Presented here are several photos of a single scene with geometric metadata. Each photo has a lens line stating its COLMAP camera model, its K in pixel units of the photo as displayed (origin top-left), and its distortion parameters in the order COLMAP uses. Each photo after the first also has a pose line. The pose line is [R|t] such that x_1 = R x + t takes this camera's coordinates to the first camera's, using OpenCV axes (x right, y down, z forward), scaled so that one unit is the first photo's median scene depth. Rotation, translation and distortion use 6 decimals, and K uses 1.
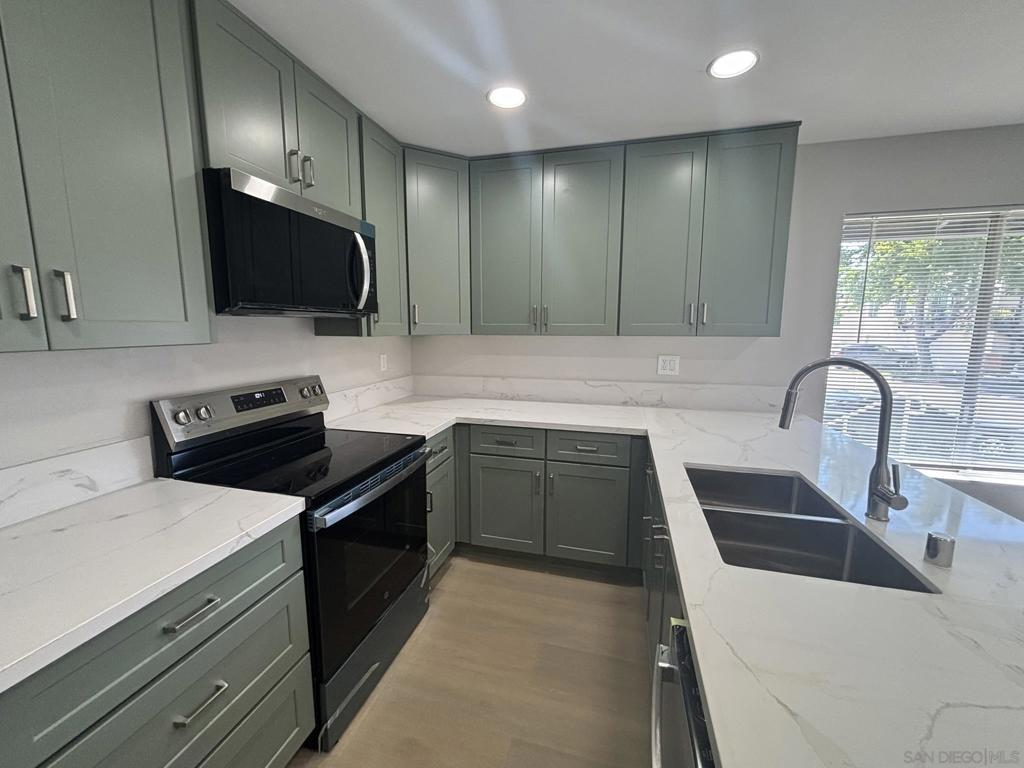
lens RADIAL K [[412.2, 0, 512.3], [0, 412.2, 385.8], [0, 0, 1]] dist [0.001264, -0.000220]
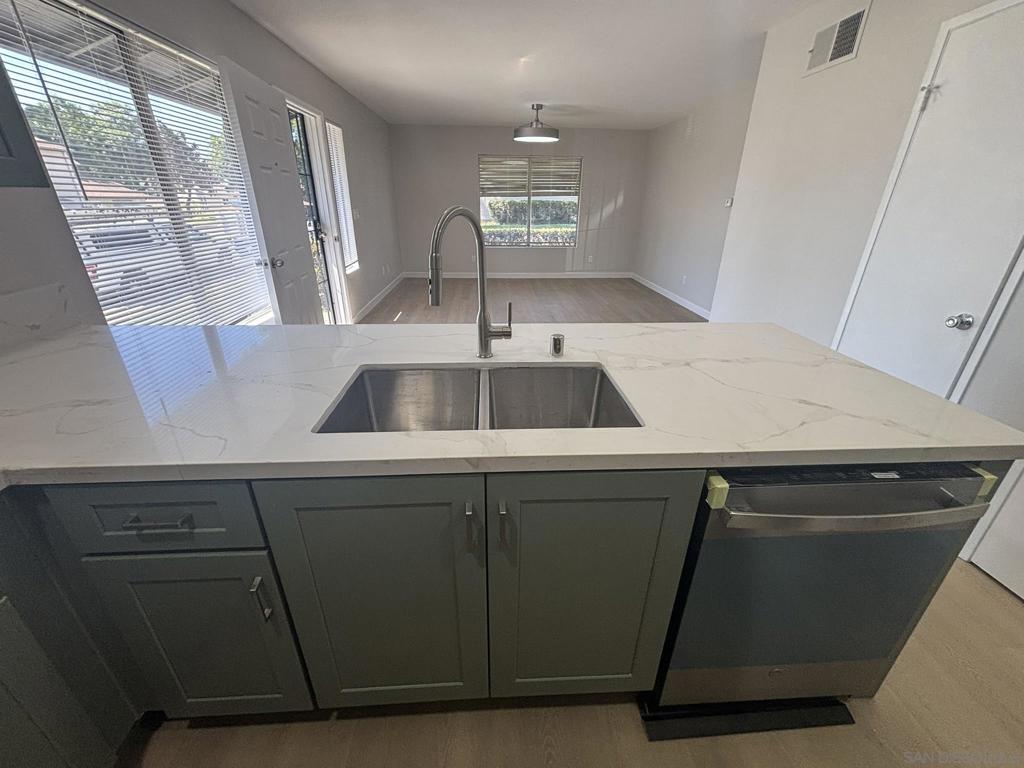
lens RADIAL K [[412.2, 0, 509.4], [0, 412.2, 383.5], [0, 0, 1]] dist [0.001264, -0.000220]
pose [[-0.310690, -0.394216, 0.864908, -0.083501], [0.126262, 0.884759, 0.448619, -0.060992], [-0.942088, 0.248587, -0.225111, 0.638509]]
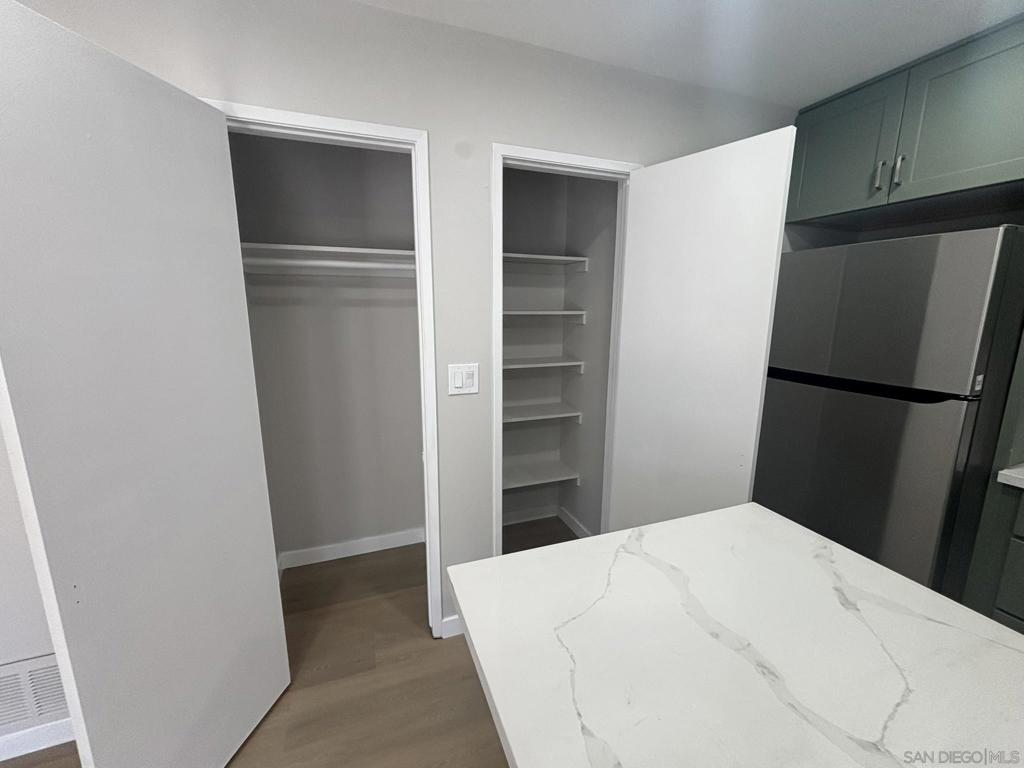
lens RADIAL K [[412.2, 0, 509.7], [0, 412.2, 378.6], [0, 0, 1]] dist [0.001264, -0.000220]
pose [[-0.812425, 0.100219, -0.574388, 0.654080], [-0.094157, 0.949638, 0.298869, -0.061757], [0.575413, 0.296892, -0.762073, 0.263114]]
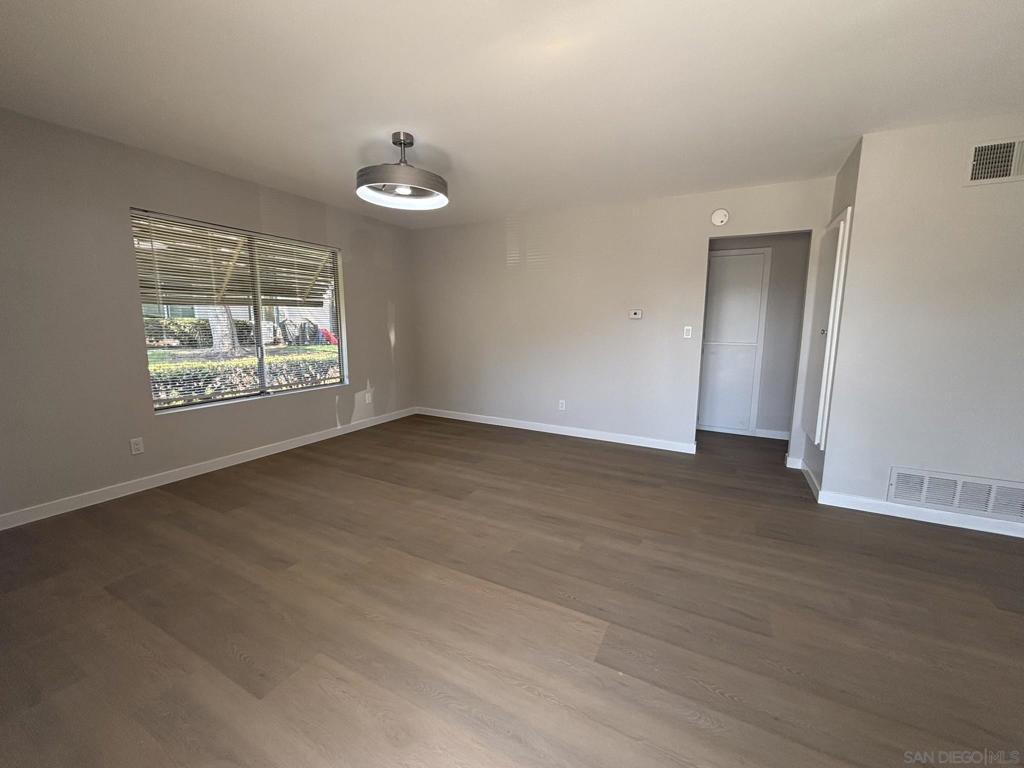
lens RADIAL K [[412.2, 0, 513.0], [0, 412.2, 383.0], [0, 0, 1]] dist [0.001264, -0.000220]
pose [[-0.975265, -0.042003, 0.217010, 1.937163], [0.022116, 0.958310, 0.284874, -0.035295], [-0.219929, 0.282628, -0.933677, 0.828692]]
